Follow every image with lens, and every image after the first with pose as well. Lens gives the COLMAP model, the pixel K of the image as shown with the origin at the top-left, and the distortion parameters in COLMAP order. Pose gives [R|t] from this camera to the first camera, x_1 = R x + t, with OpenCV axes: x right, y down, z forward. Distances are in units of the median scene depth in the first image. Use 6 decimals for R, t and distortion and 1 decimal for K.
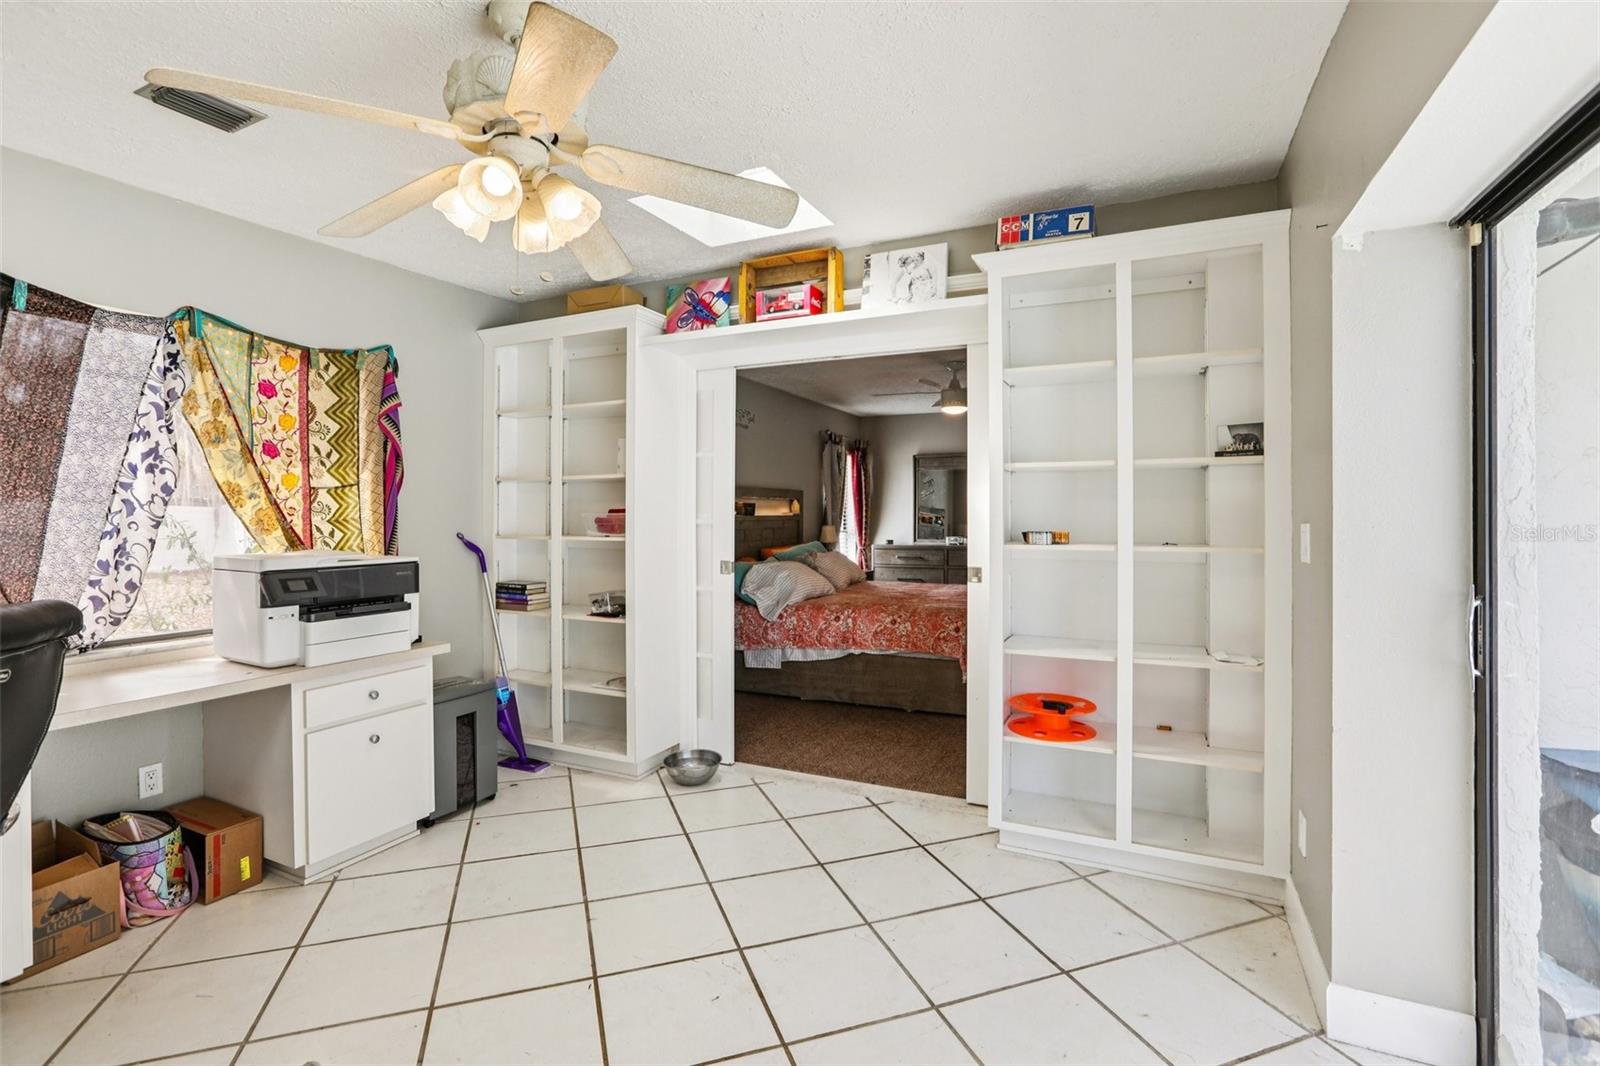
lens RADIAL K [[750.0, 0, 796.5], [0, 750.0, 520.0], [0, 0, 1]] dist [-0.047663, 0.028585]
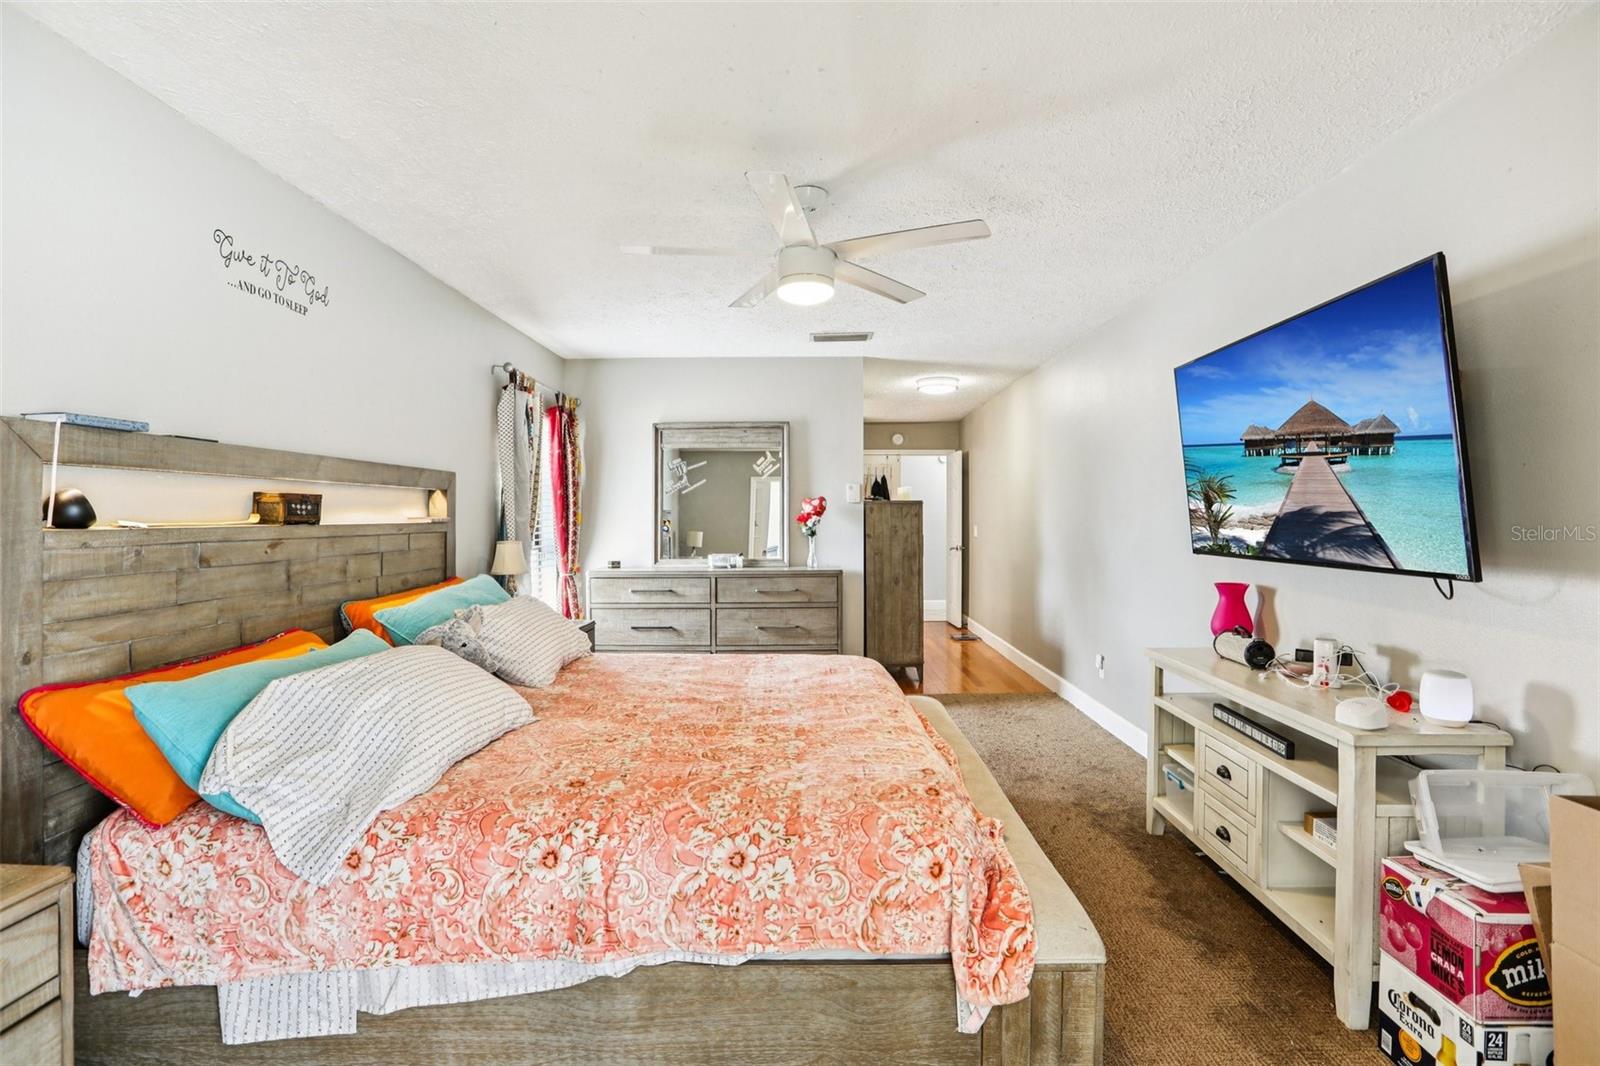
lens RADIAL K [[750.0, 0, 796.5], [0, 750.0, 520.0], [0, 0, 1]] dist [-0.047663, 0.028585]
pose [[0.914906, -0.003297, 0.403653, 0.022130], [0.004911, 0.999984, -0.002965, -0.007473], [-0.403637, 0.004695, 0.914907, 0.625825]]
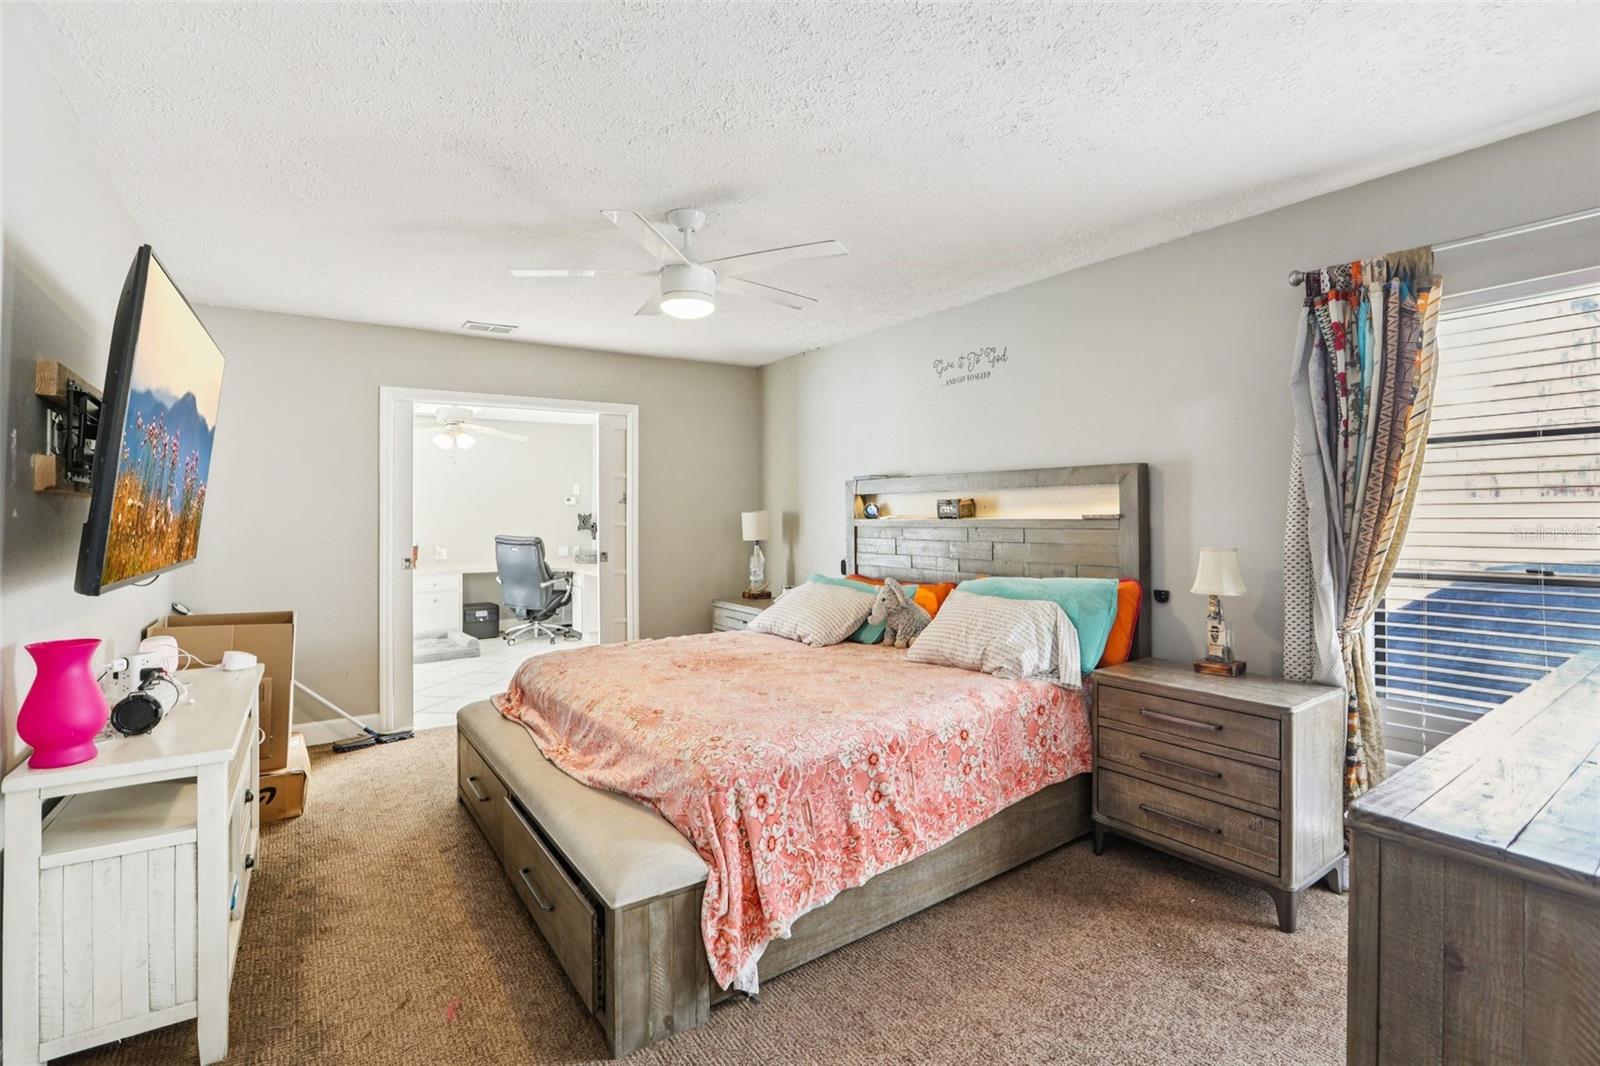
lens RADIAL K [[750.0, 0, 796.5], [0, 750.0, 520.0], [0, 0, 1]] dist [-0.047663, 0.028585]
pose [[-0.499287, 0.003546, -0.866429, 0.656443], [-0.005132, 0.999962, 0.007049, -0.010389], [0.866421, 0.007966, -0.499250, 1.412734]]
